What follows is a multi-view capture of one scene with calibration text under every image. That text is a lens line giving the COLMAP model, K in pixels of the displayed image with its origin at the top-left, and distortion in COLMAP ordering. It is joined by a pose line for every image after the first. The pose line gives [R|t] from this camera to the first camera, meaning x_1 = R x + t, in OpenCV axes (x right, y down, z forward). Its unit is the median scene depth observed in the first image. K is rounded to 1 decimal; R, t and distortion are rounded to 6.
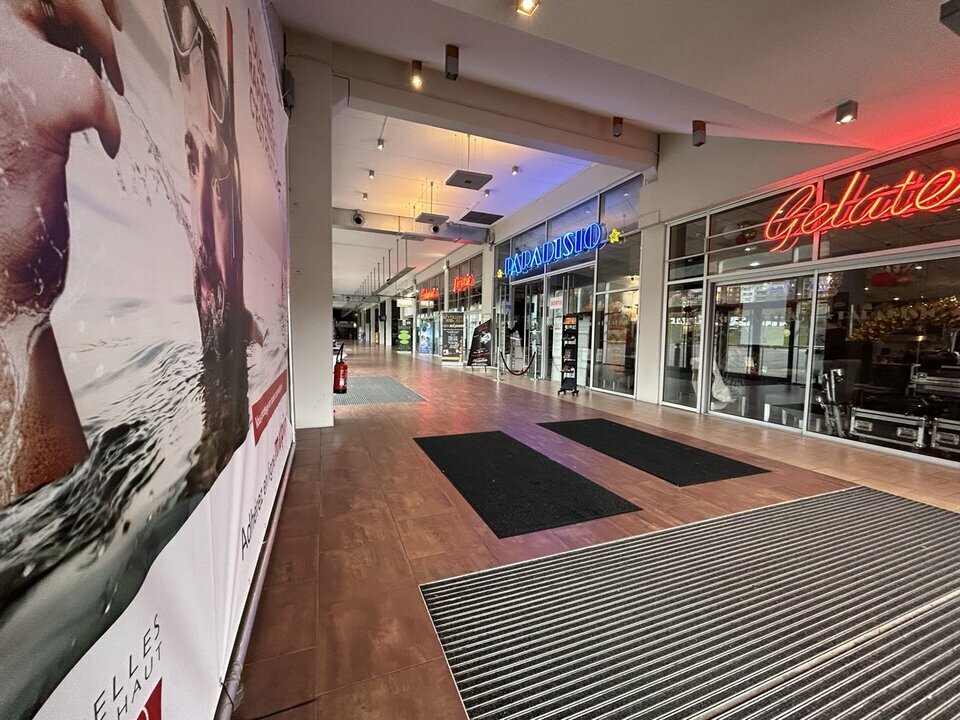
lens RADIAL K [[388.7, 0, 476.9], [0, 388.7, 358.6], [0, 0, 1]] dist [-0.003773, 0.000166]
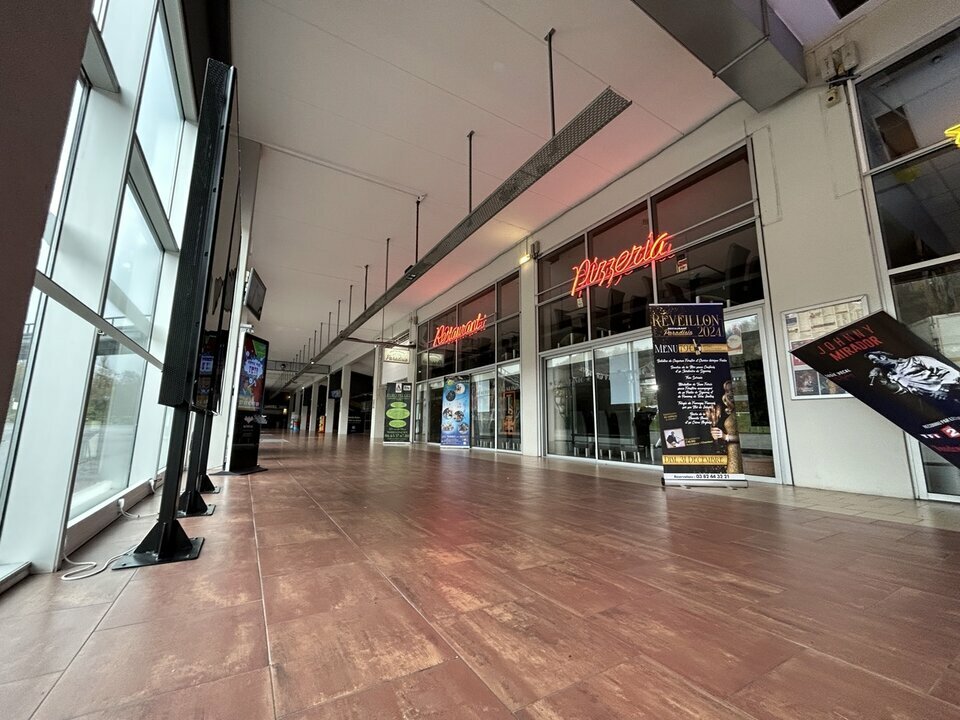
lens RADIAL K [[388.7, 0, 476.9], [0, 388.7, 358.6], [0, 0, 1]] dist [-0.003773, 0.000166]
pose [[0.986945, 0.018372, 0.160004, -0.162173], [0.018811, 0.973523, -0.227816, -0.006664], [-0.159953, 0.227851, 0.960468, 0.440328]]
